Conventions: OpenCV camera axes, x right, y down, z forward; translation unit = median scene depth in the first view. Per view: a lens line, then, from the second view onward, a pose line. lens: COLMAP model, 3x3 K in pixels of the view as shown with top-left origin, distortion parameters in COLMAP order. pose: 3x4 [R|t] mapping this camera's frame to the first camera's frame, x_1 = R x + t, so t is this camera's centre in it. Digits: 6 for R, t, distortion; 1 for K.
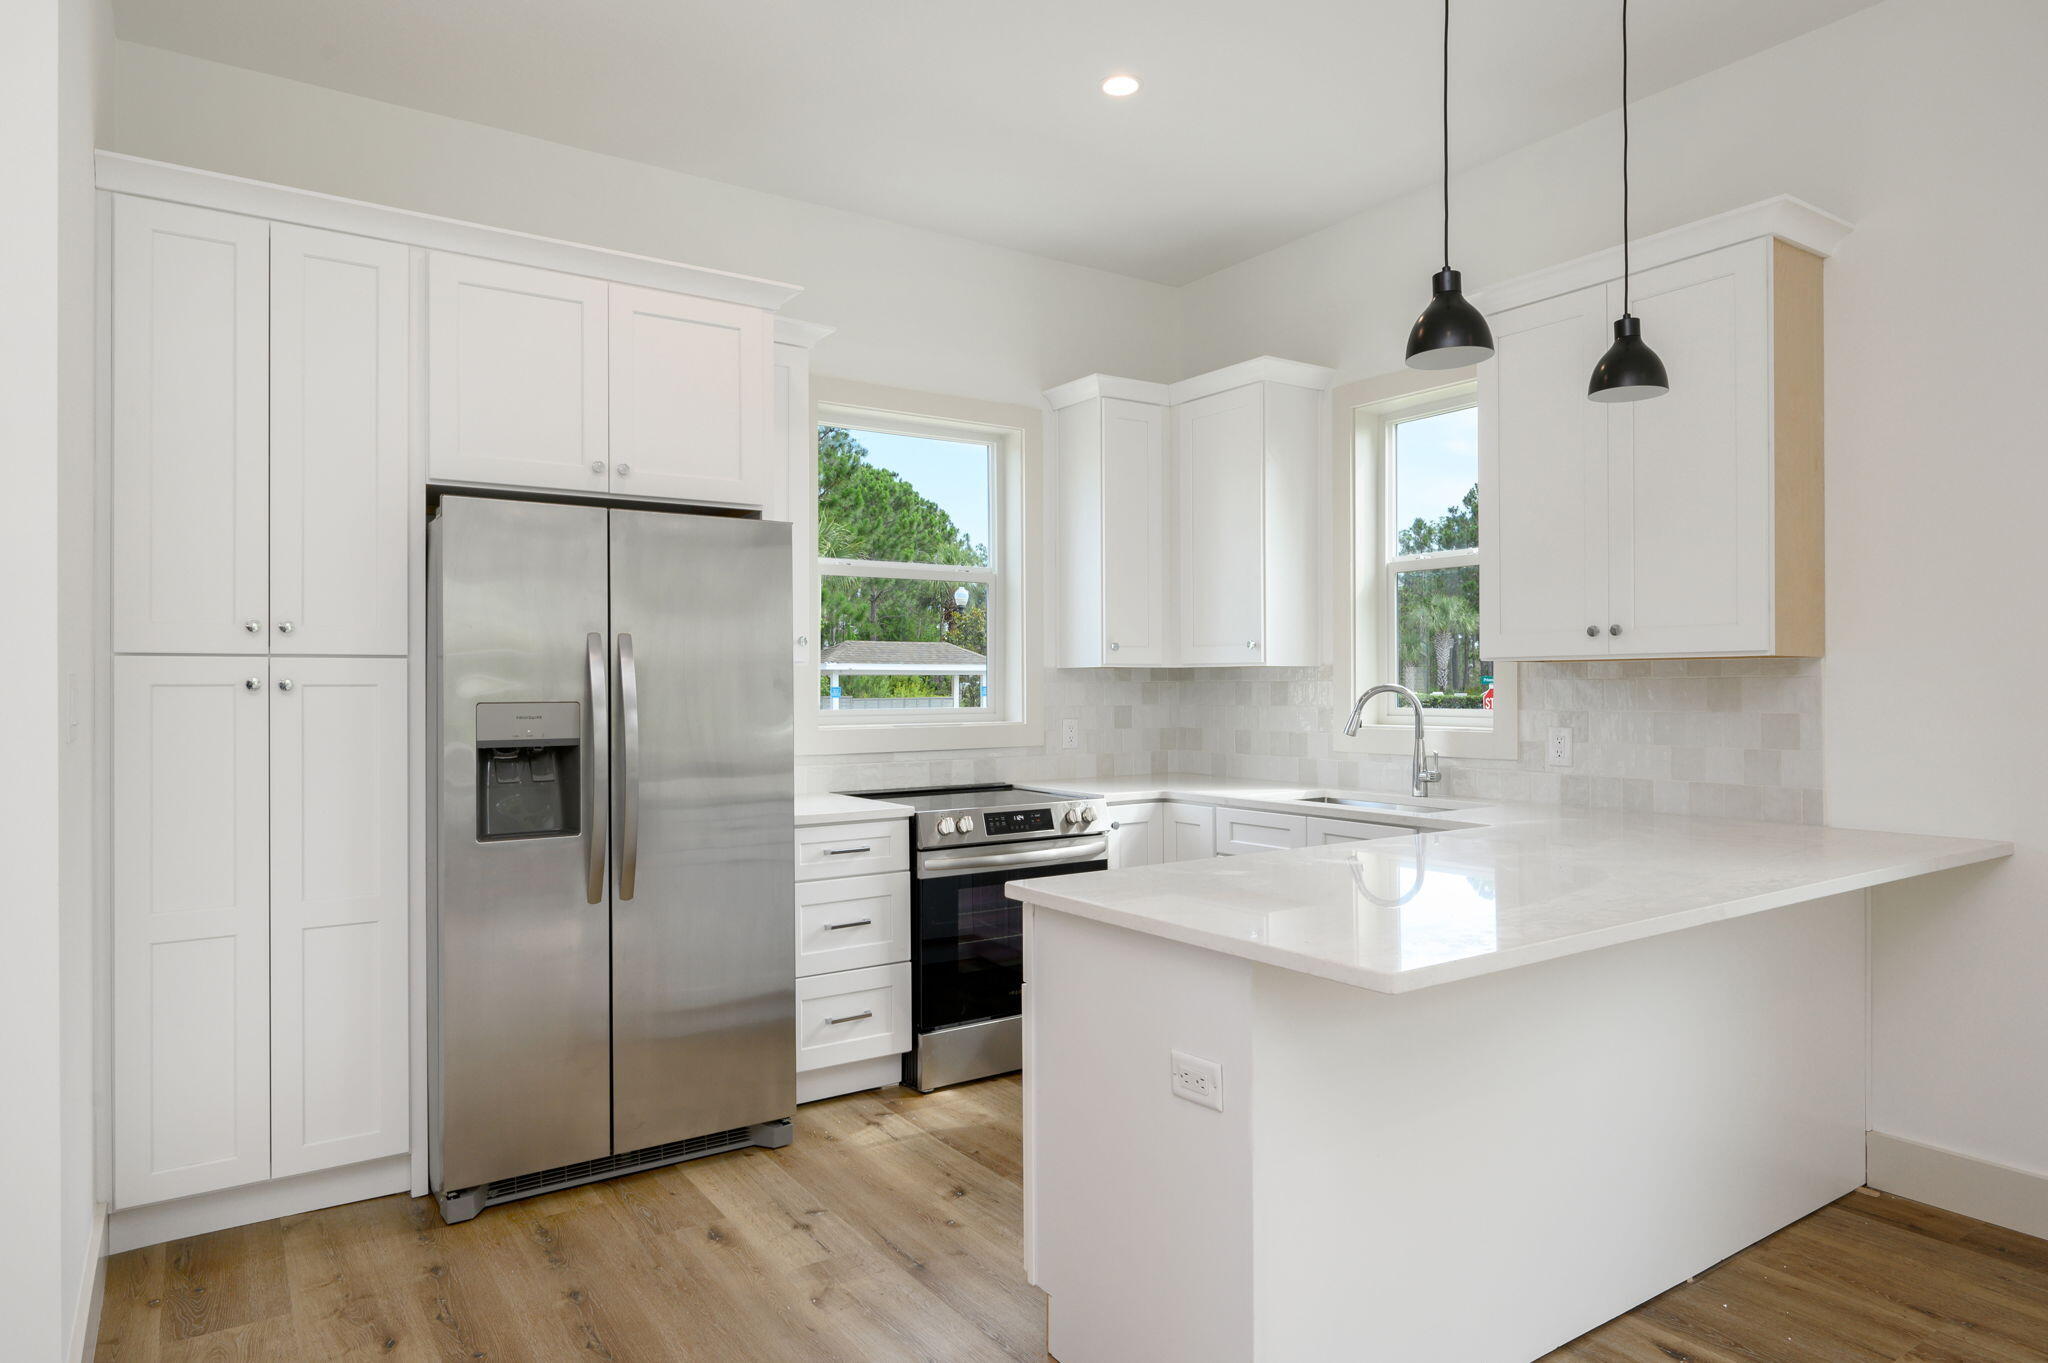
lens RADIAL K [[1238.9, 0, 1029.1], [0, 1238.9, 687.4], [0, 0, 1]] dist [-0.001899, -0.002729]
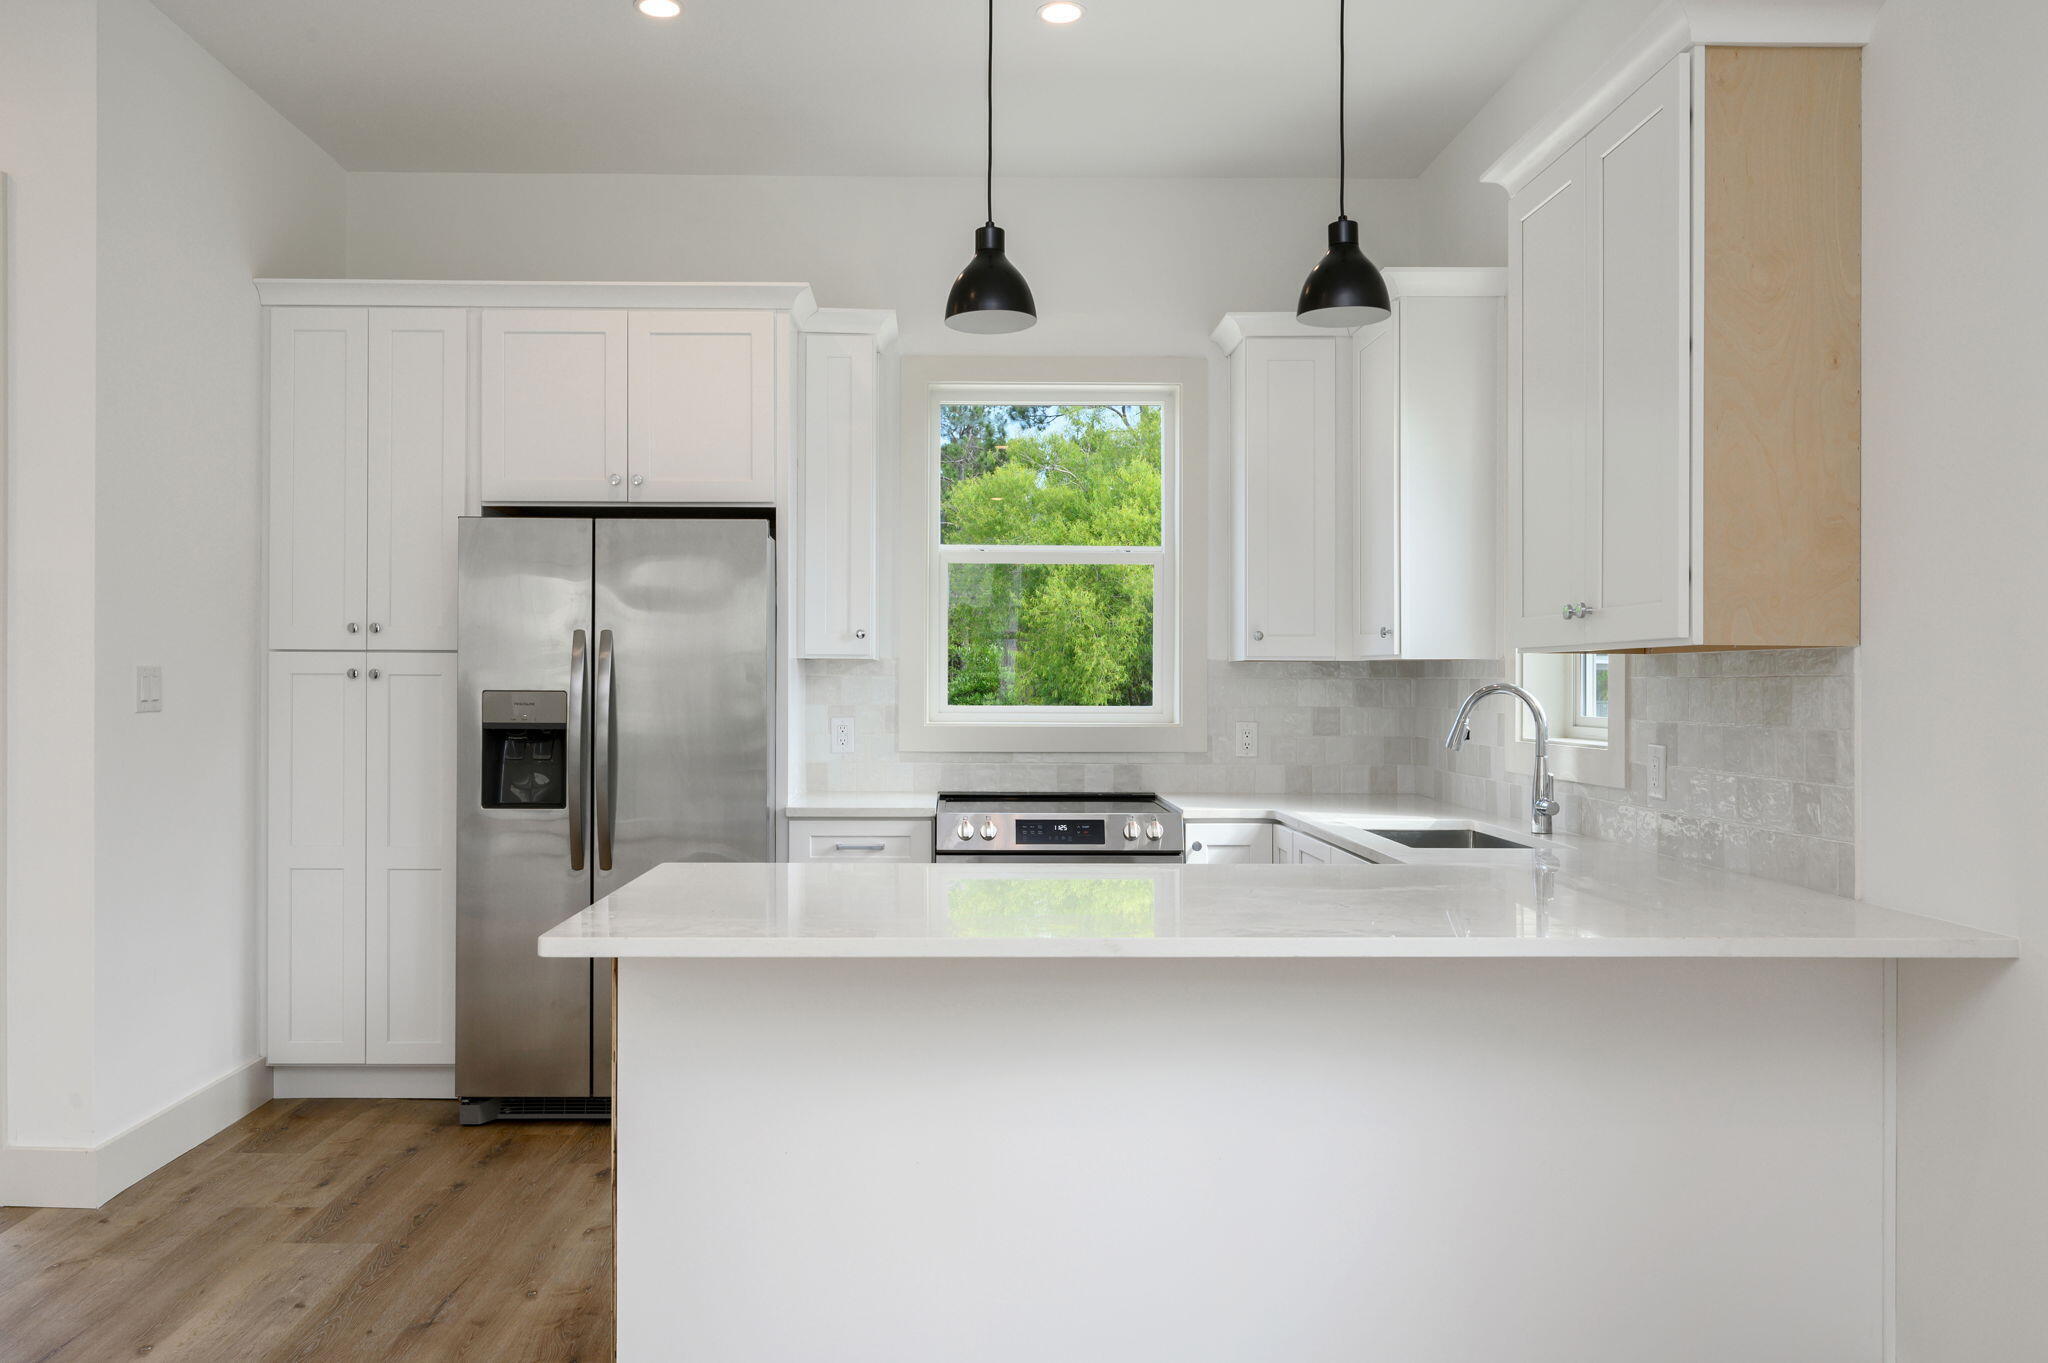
lens RADIAL K [[1611.0, 0, 1022.4], [0, 1611.0, 684.0], [0, 0, 1]] dist [-0.007313, -0.002701]
pose [[0.819136, 0.008739, -0.573533, 0.691346], [-0.009345, 0.999955, 0.001888, -0.001079], [0.573523, 0.003813, 0.819181, 0.026993]]
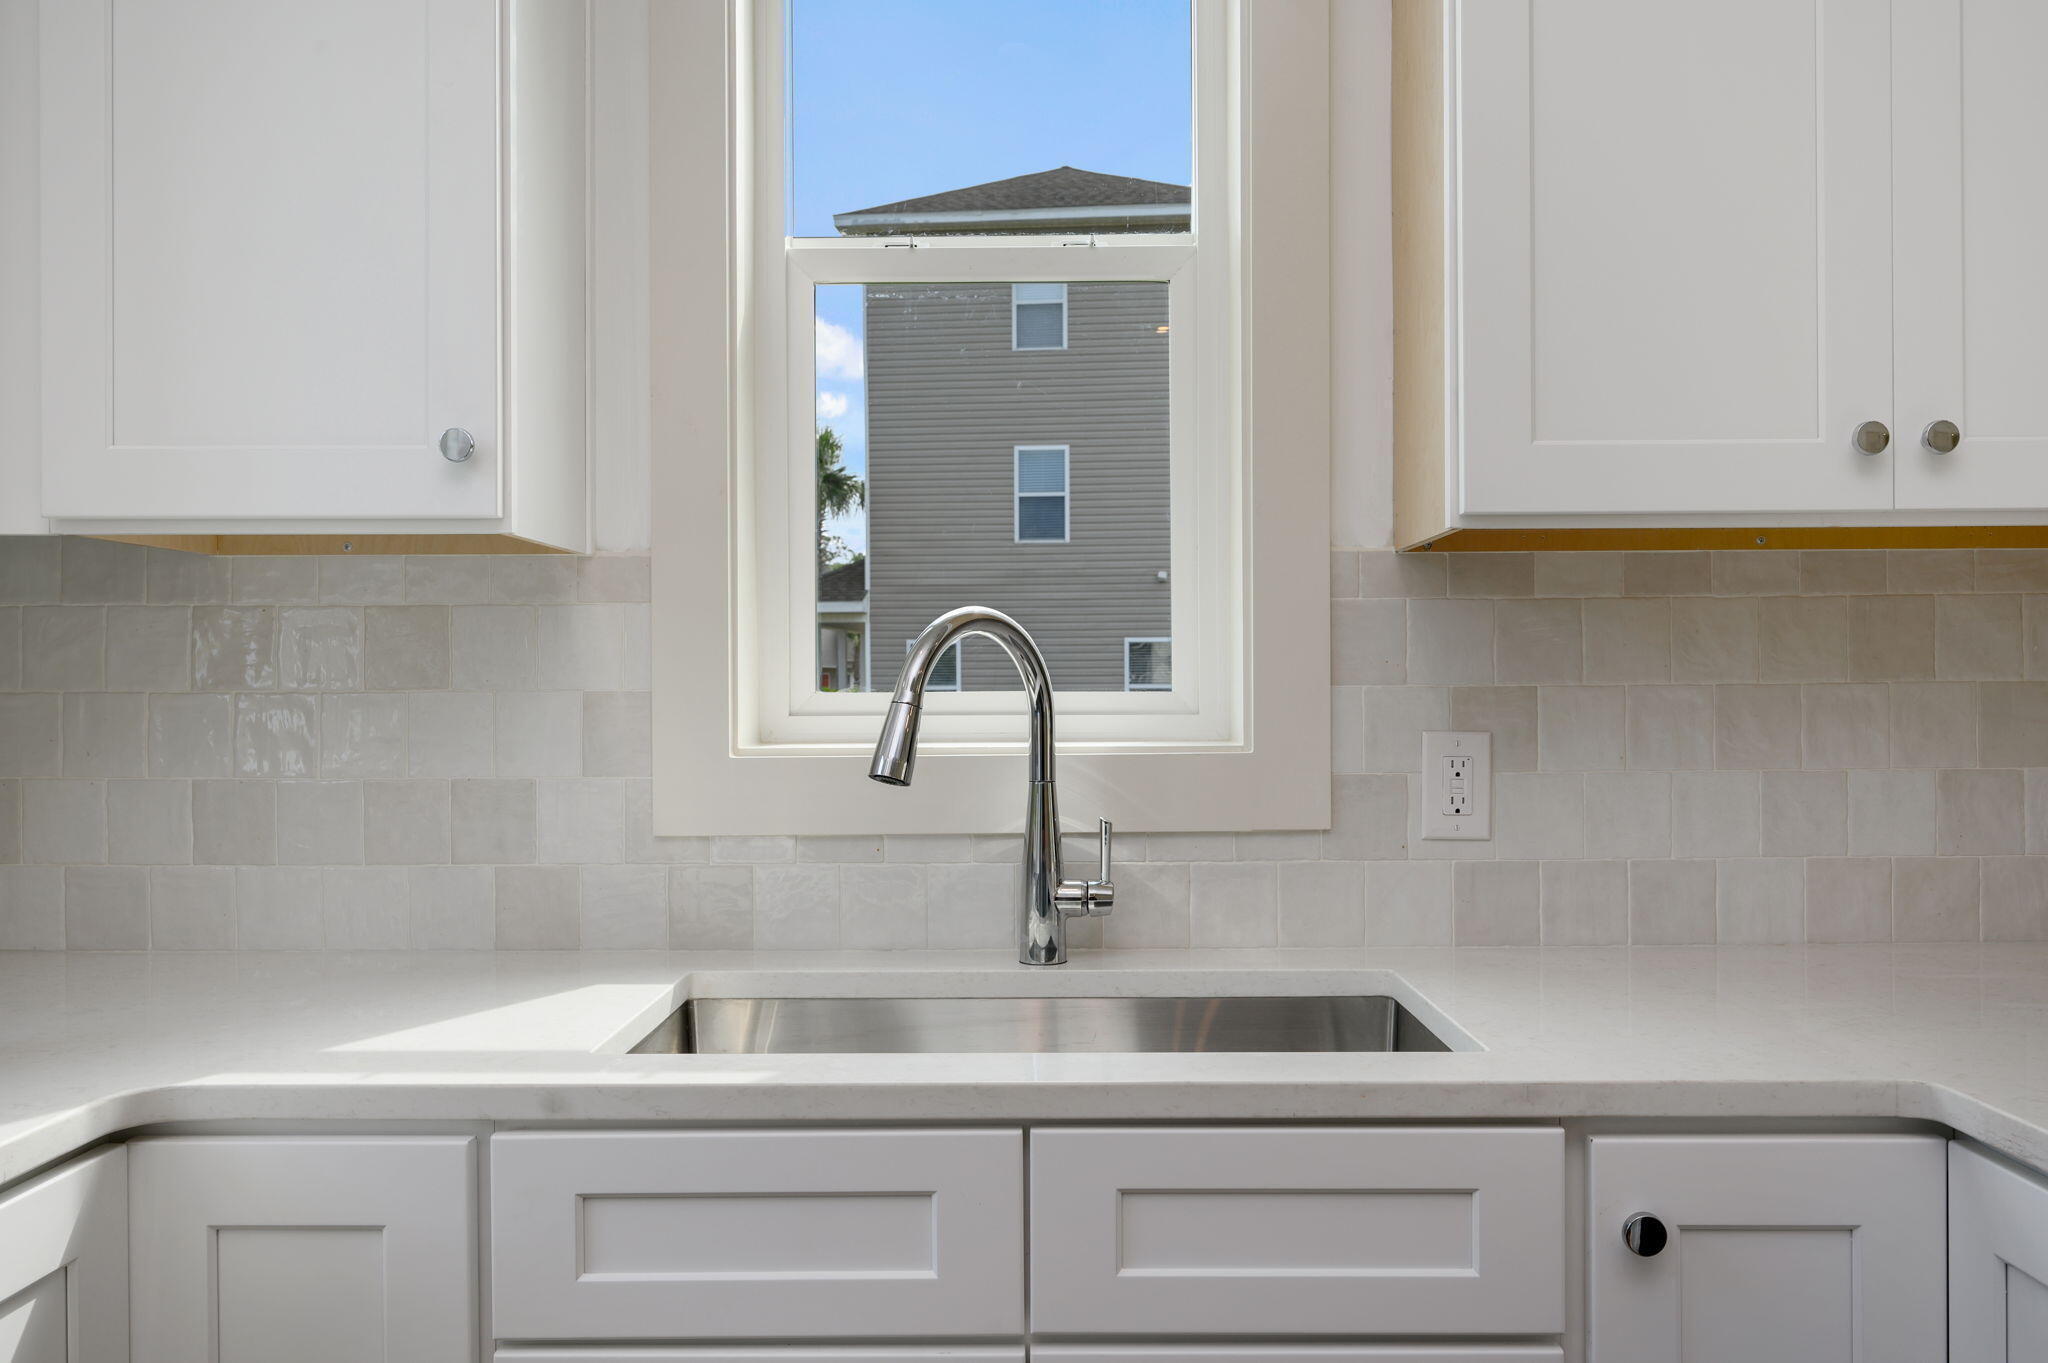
lens RADIAL K [[1611.0, 0, 1023.6], [0, 1611.0, 684.0], [0, 0, 1]] dist [-0.007313, -0.002701]
pose [[0.587435, -0.000645, 0.809271, -0.030762], [0.006900, 0.999967, -0.004211, 0.019783], [-0.809242, 0.008058, 0.587420, 0.858764]]
